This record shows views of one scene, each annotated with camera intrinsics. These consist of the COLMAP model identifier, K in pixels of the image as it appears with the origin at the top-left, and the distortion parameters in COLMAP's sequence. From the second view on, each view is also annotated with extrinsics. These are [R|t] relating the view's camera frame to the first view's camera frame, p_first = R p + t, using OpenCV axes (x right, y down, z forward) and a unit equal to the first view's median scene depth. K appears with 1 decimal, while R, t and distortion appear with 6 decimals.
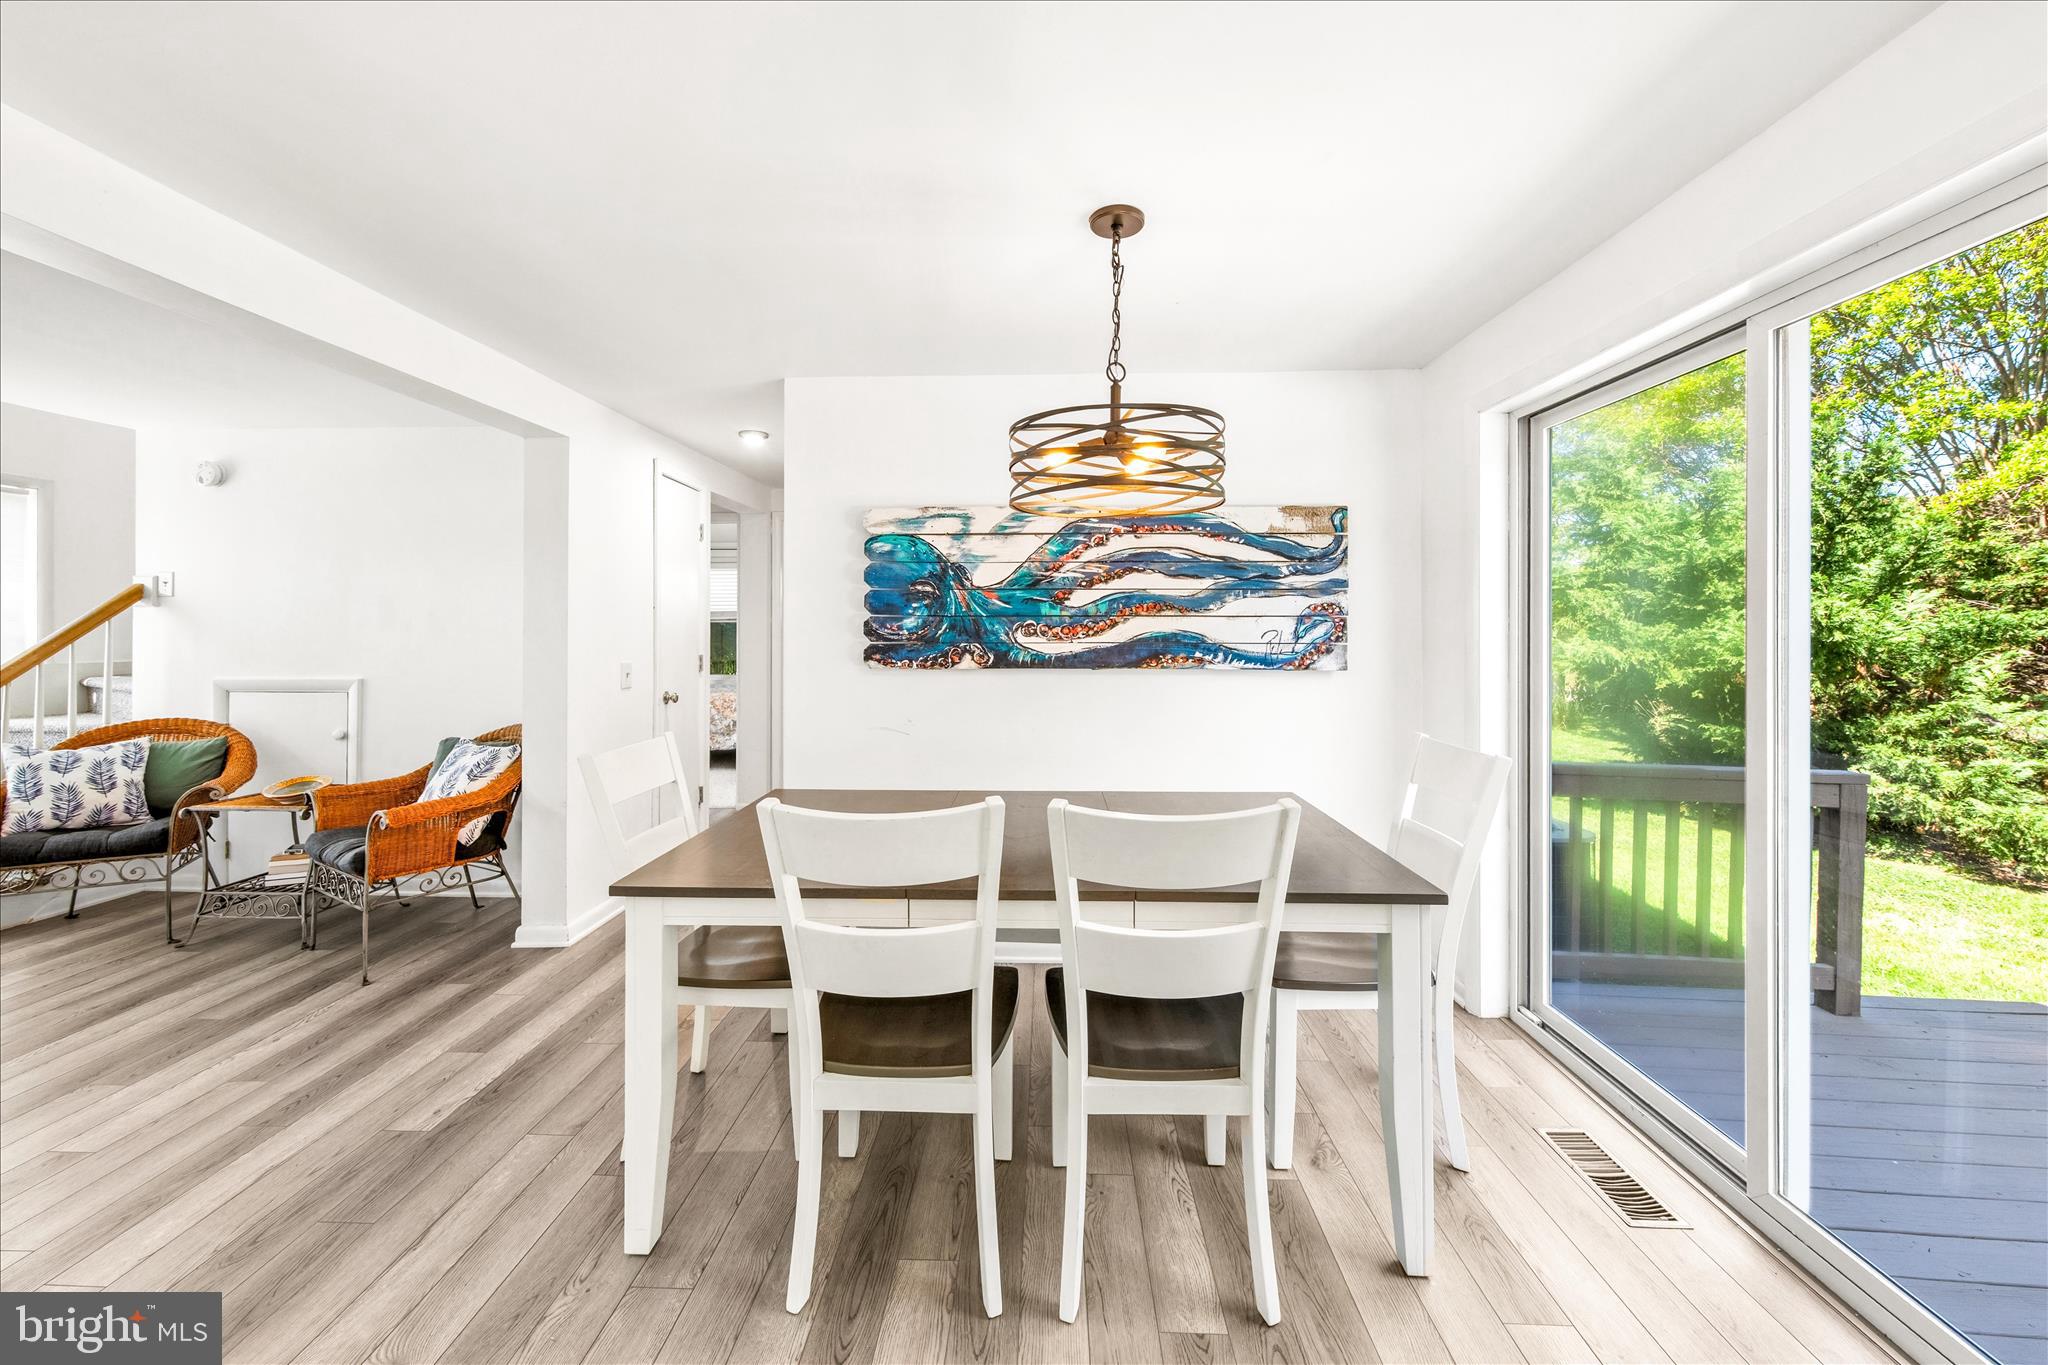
lens RADIAL K [[810.9, 0, 1016.3], [0, 810.9, 628.5], [0, 0, 1]] dist [0.001057, 0.000016]
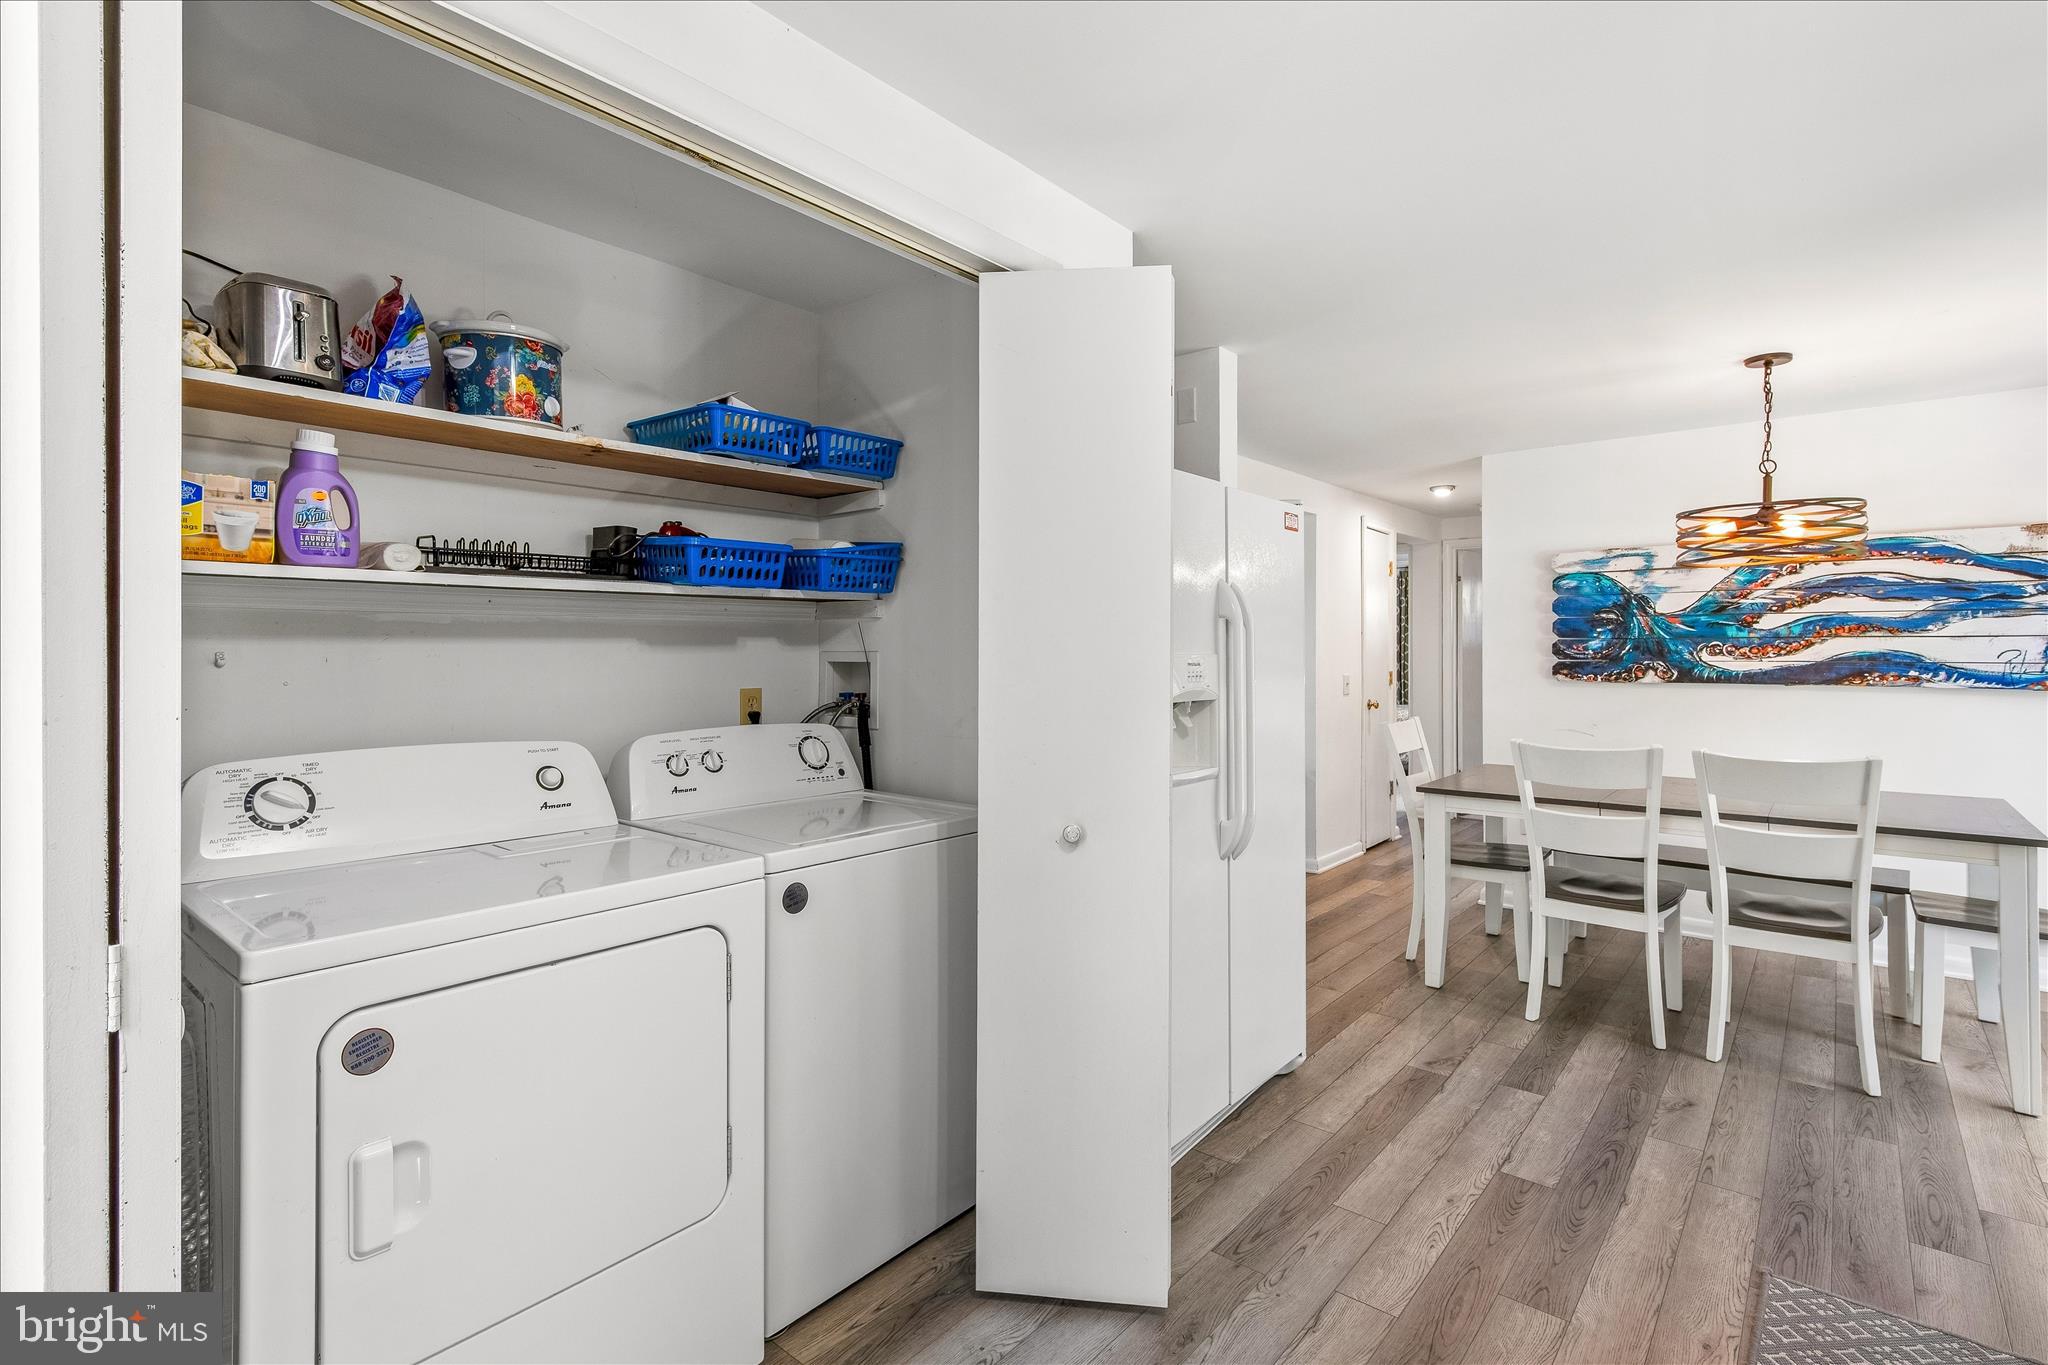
lens RADIAL K [[978.6, 0, 1016.6], [0, 978.6, 645.5], [0, 0, 1]] dist [0.001001, -0.000085]
pose [[0.793836, -0.004660, -0.608115, 0.074503], [0.003812, 0.999989, -0.002687, -0.004501], [0.608120, -0.000185, 0.793845, -0.705528]]
